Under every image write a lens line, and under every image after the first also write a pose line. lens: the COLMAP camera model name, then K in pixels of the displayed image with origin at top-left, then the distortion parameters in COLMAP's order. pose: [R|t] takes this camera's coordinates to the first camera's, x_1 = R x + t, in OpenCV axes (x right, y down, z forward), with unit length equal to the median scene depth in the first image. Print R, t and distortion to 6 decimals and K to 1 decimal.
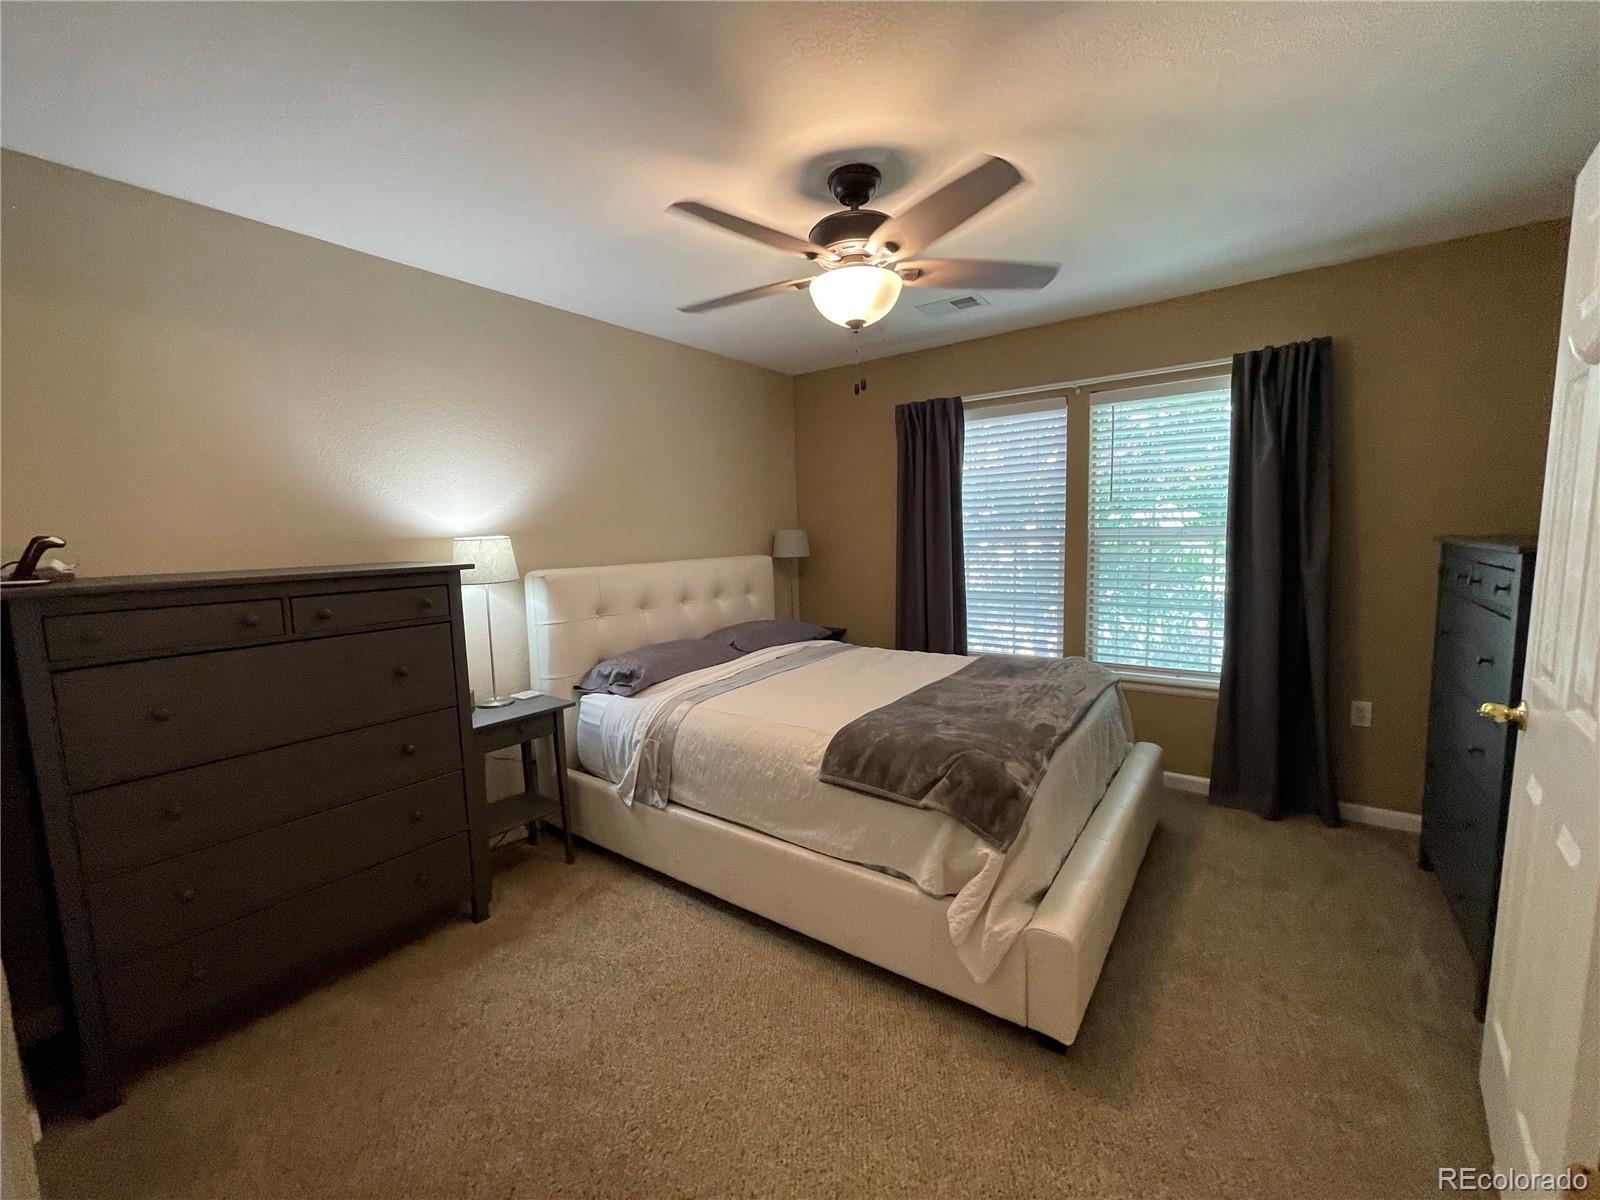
lens RADIAL K [[639.6, 0, 794.2], [0, 639.6, 598.0], [0, 0, 1]] dist [-0.002914, 0.001880]
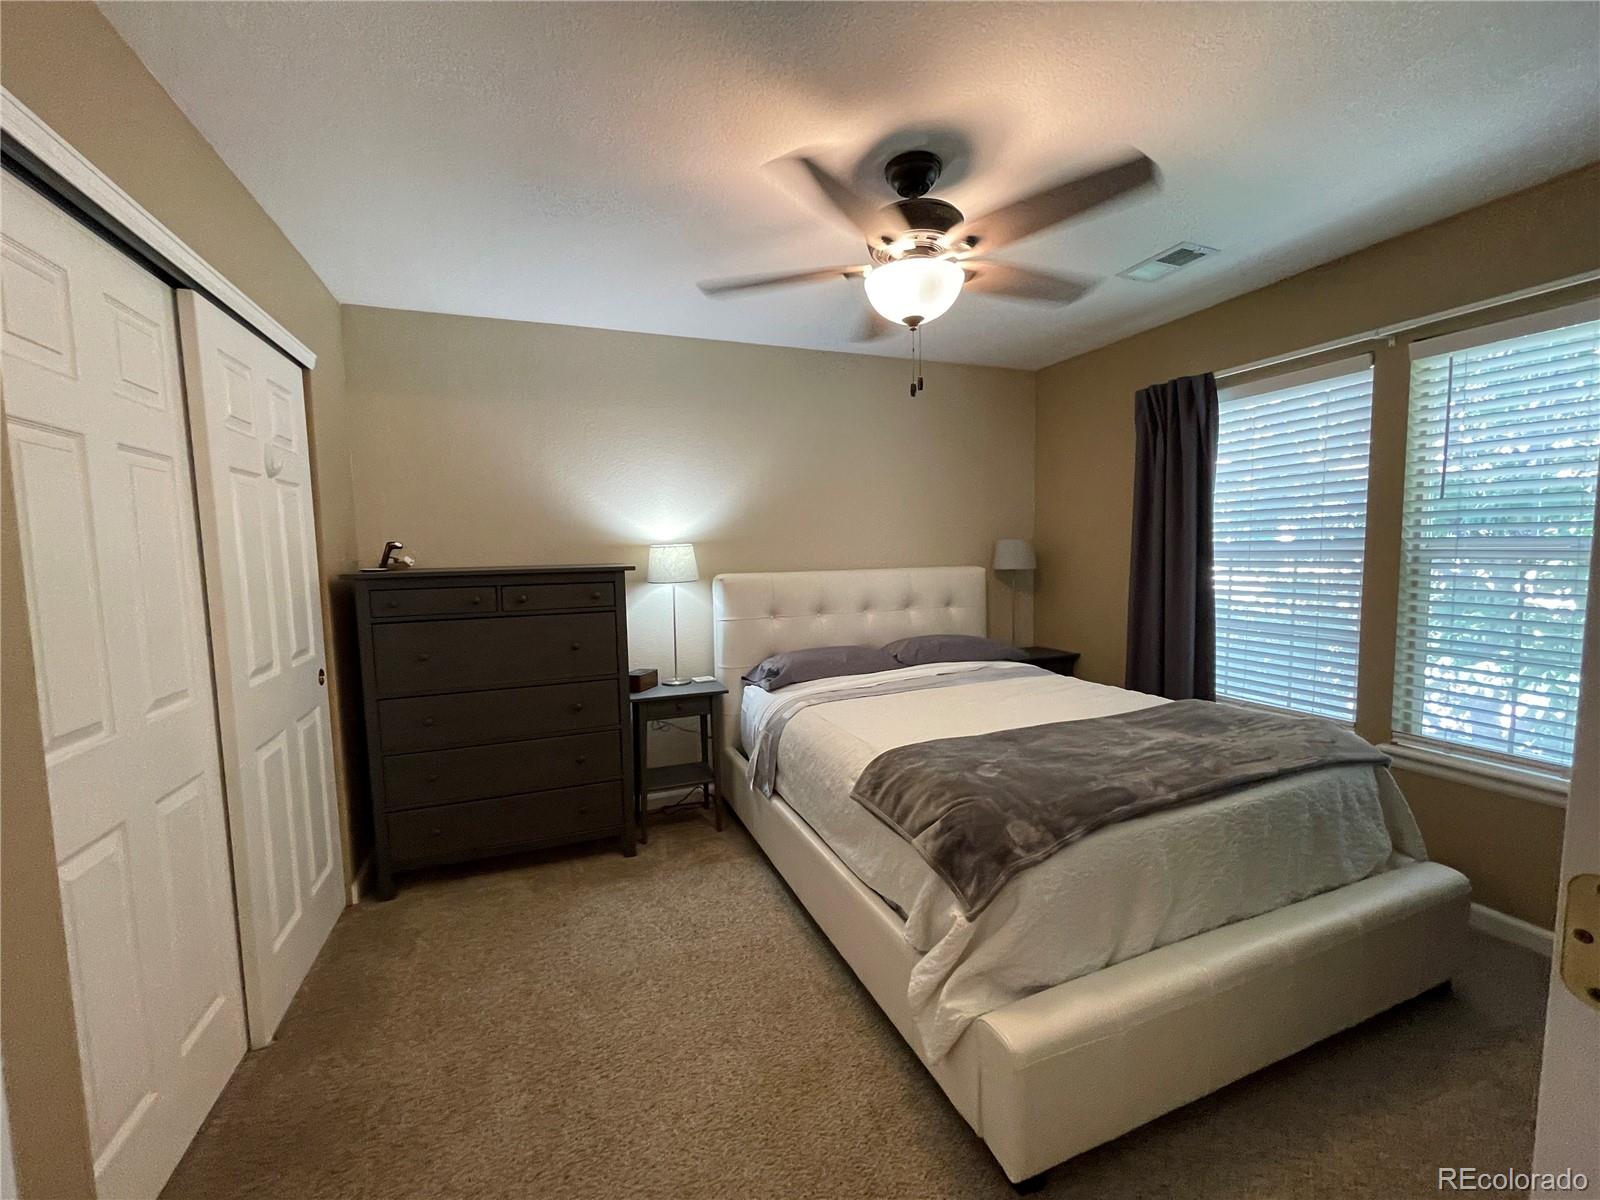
lens RADIAL K [[639.6, 0, 795.1], [0, 639.6, 600.5], [0, 0, 1]] dist [-0.002914, 0.001880]
pose [[0.848835, 0.053573, -0.525936, 0.377998], [-0.059450, 0.998215, 0.005731, -0.011317], [0.525304, 0.026403, 0.850505, 0.100062]]
